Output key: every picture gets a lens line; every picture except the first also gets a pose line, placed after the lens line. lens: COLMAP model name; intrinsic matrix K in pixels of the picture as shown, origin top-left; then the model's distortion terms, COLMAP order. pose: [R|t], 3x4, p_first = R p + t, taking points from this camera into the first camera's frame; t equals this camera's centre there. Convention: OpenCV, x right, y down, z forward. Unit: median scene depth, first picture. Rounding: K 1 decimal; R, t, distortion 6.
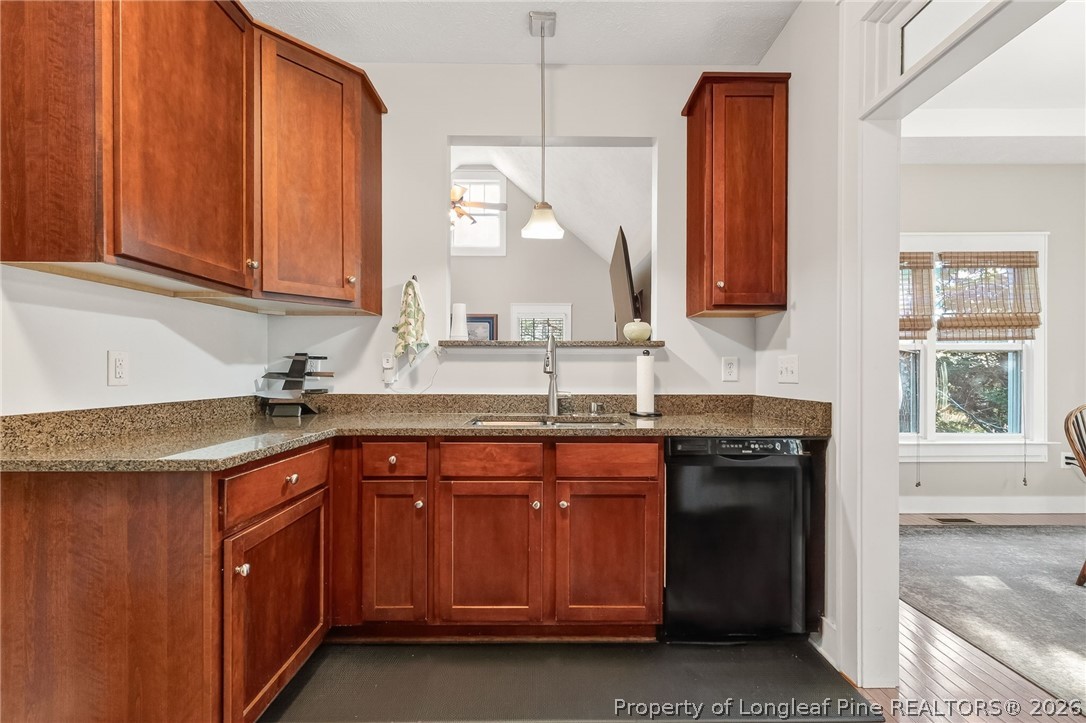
lens RADIAL K [[458.7, 0, 551.2], [0, 458.7, 372.5], [0, 0, 1]] dist [0.003207, 0.000338]
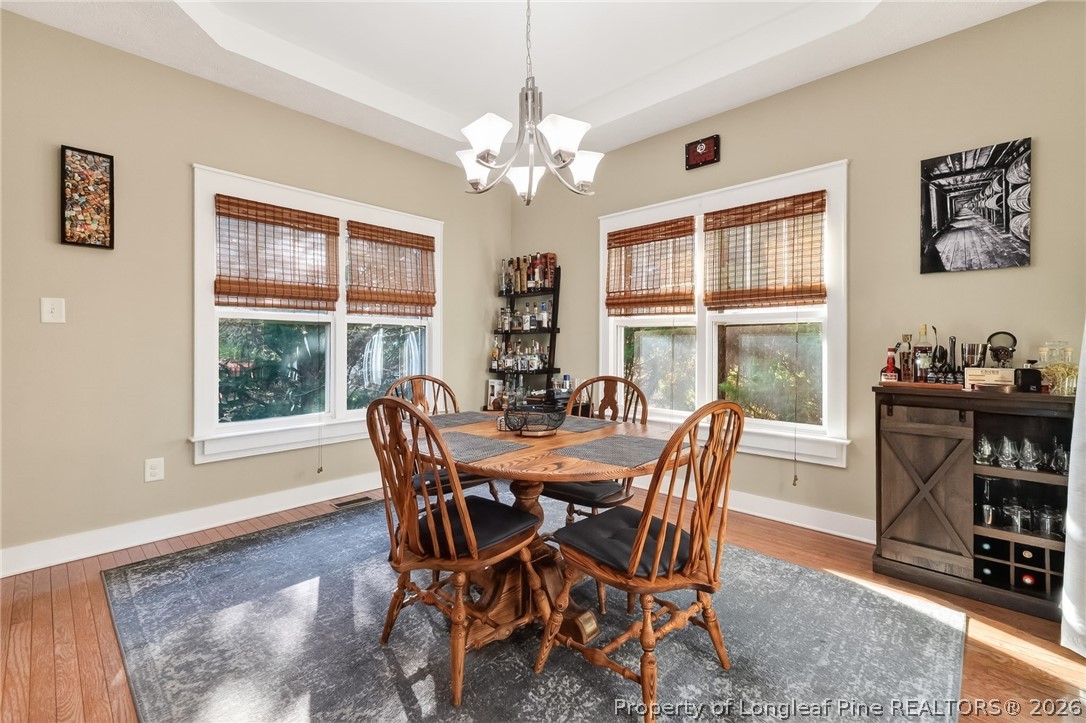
lens RADIAL K [[464.5, 0, 540.3], [0, 464.5, 342.6], [0, 0, 1]] dist [0.000358, -0.000171]
pose [[0.694897, 0.008760, 0.719056, 0.712236], [-0.001401, 0.999940, -0.010828, 0.001791], [-0.719108, 0.006517, 0.694868, 0.078185]]
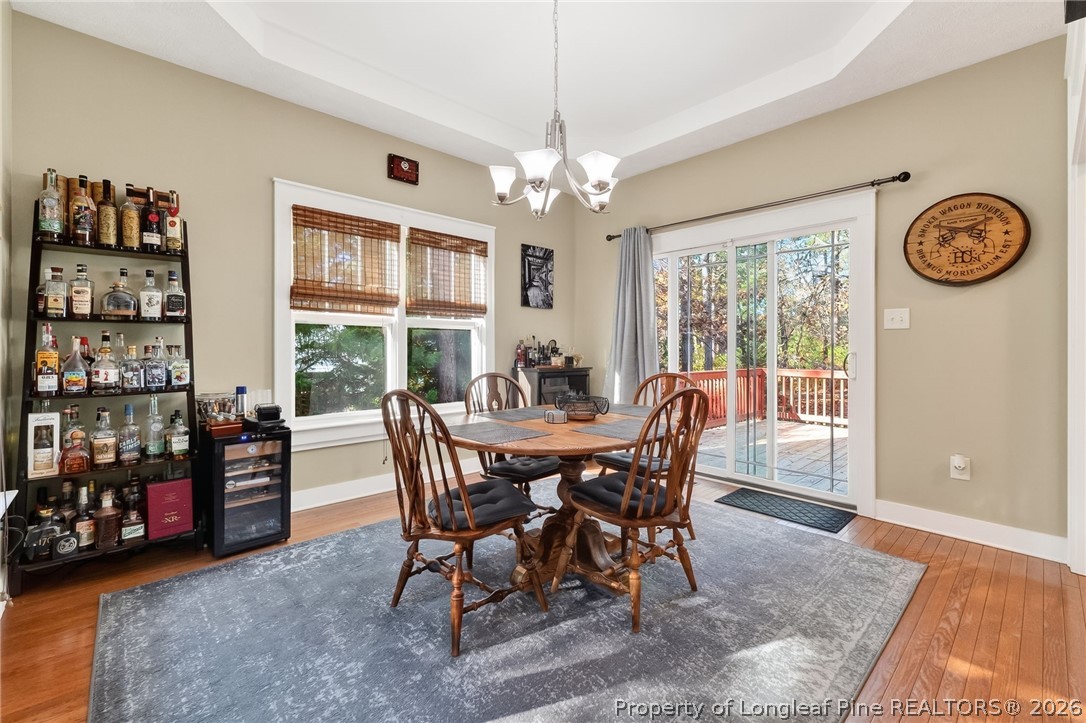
lens RADIAL K [[453.9, 0, 544.8], [0, 453.9, 350.4], [0, 0, 1]] dist [0.000936, 0.000024]
pose [[-0.664095, -0.006082, 0.747623, 0.603155], [-0.001124, 0.999974, 0.007137, 0.000264], [-0.747647, 0.003899, -0.664085, 1.491573]]
